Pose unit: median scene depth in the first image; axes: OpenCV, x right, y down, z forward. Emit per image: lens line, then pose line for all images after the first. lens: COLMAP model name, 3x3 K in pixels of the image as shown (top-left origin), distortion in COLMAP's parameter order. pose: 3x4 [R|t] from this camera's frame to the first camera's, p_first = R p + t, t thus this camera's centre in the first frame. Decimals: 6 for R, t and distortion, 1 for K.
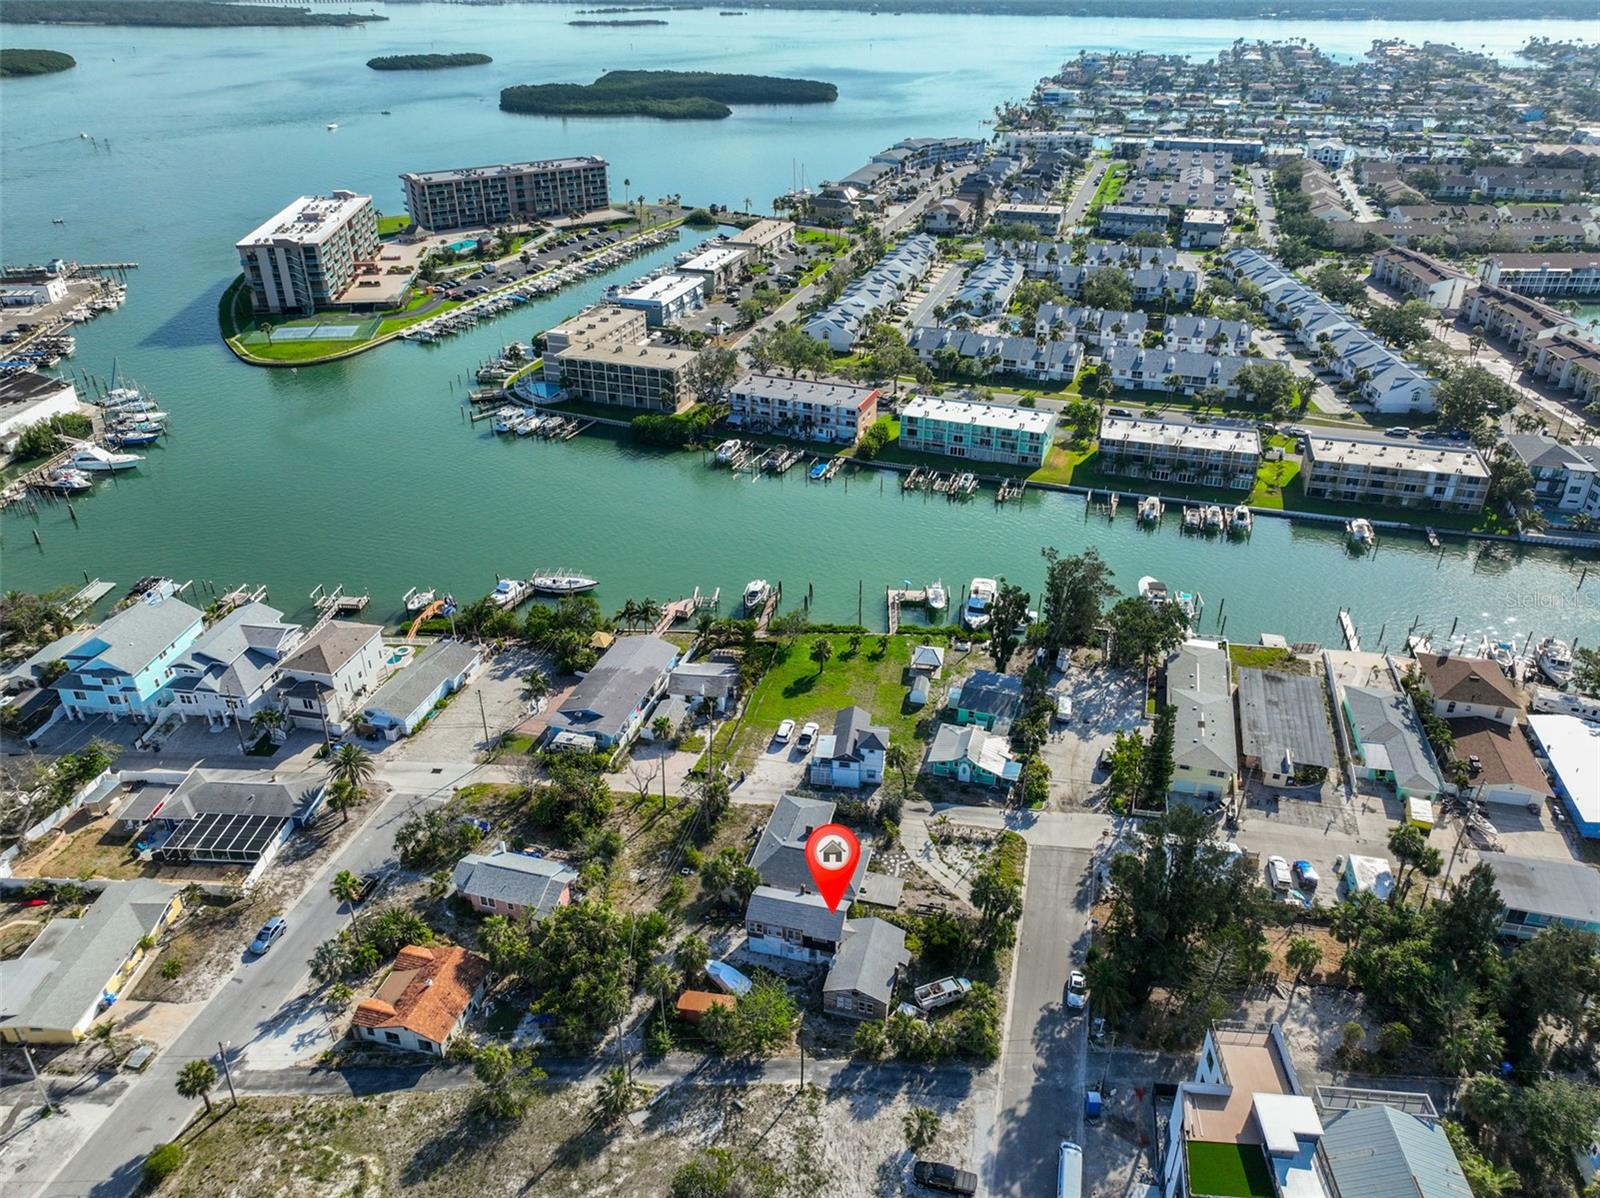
lens RADIAL K [[1119.1, 0, 806.4], [0, 1119.1, 597.2], [0, 0, 1]] dist [-0.000219, 0.018181]
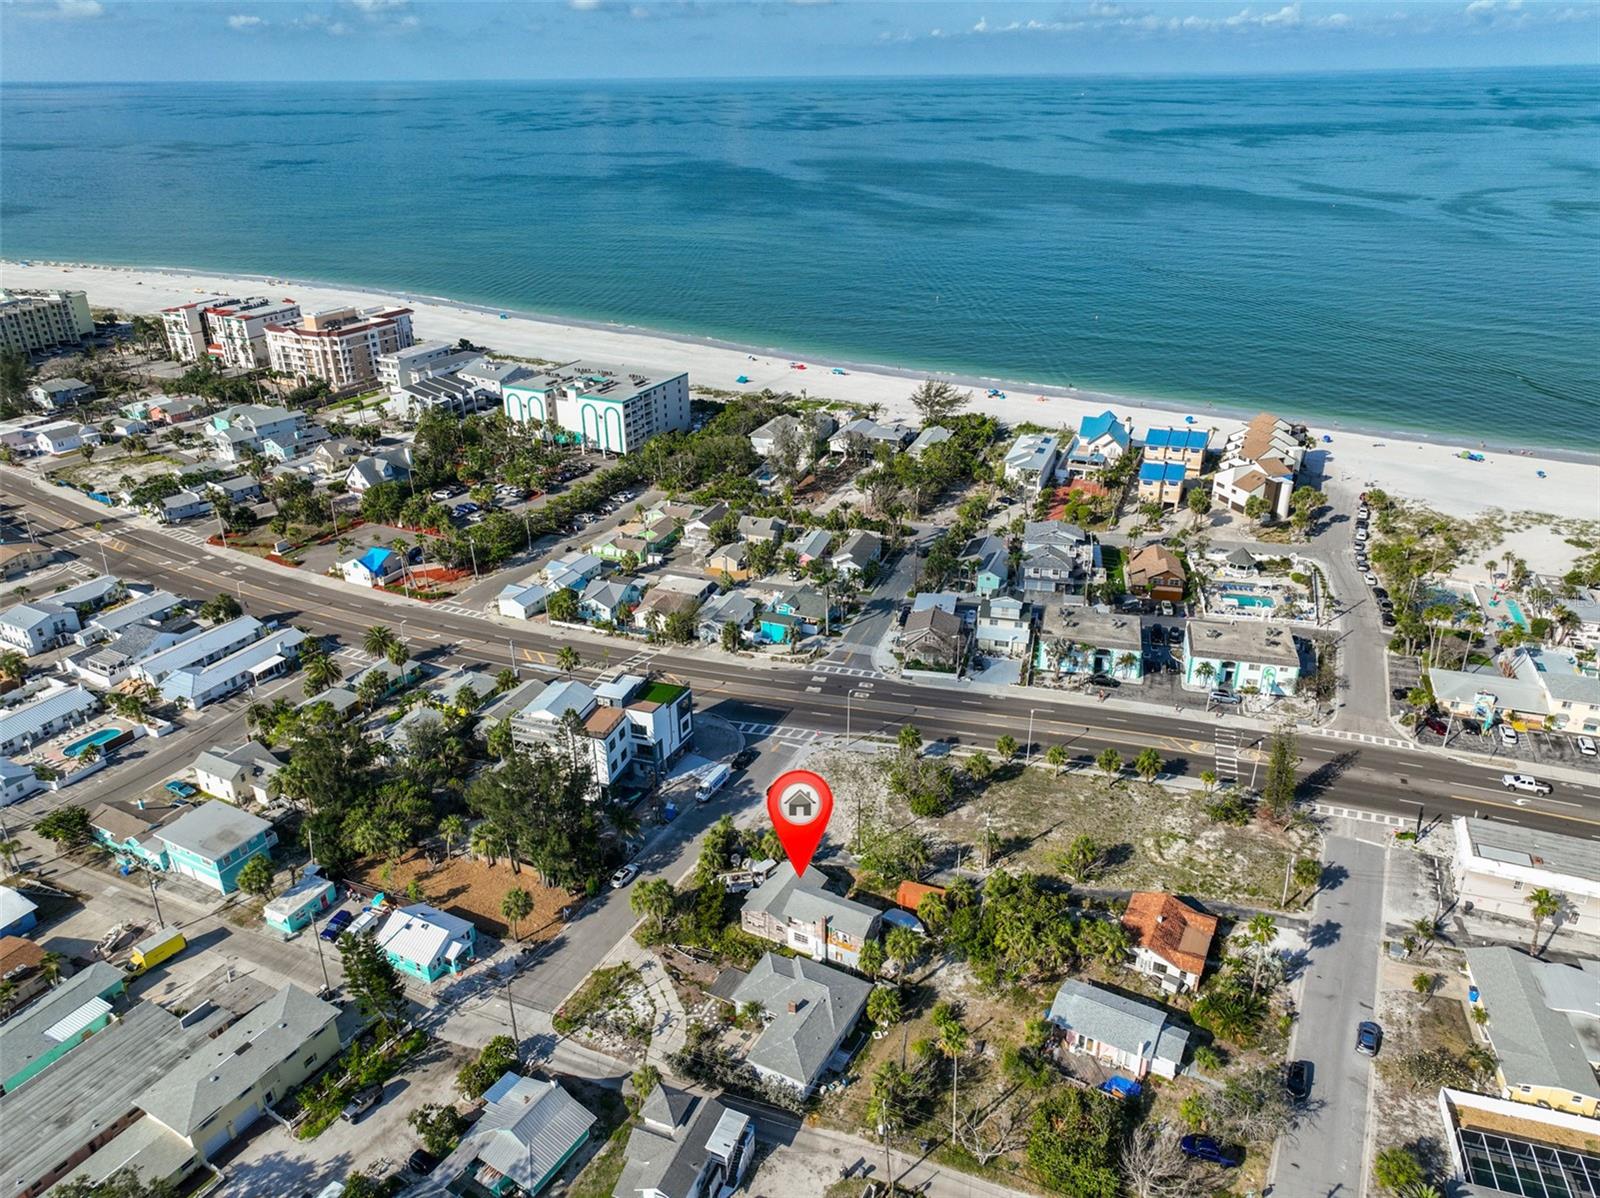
lens RADIAL K [[1119.1, 0, 806.4], [0, 1119.1, 597.2], [0, 0, 1]] dist [-0.000219, 0.018181]
pose [[-0.971227, -0.092556, 0.219437, -0.122770], [0.124737, 0.587212, 0.799764, -0.494467], [-0.202879, 0.804124, -0.558770, 0.873171]]
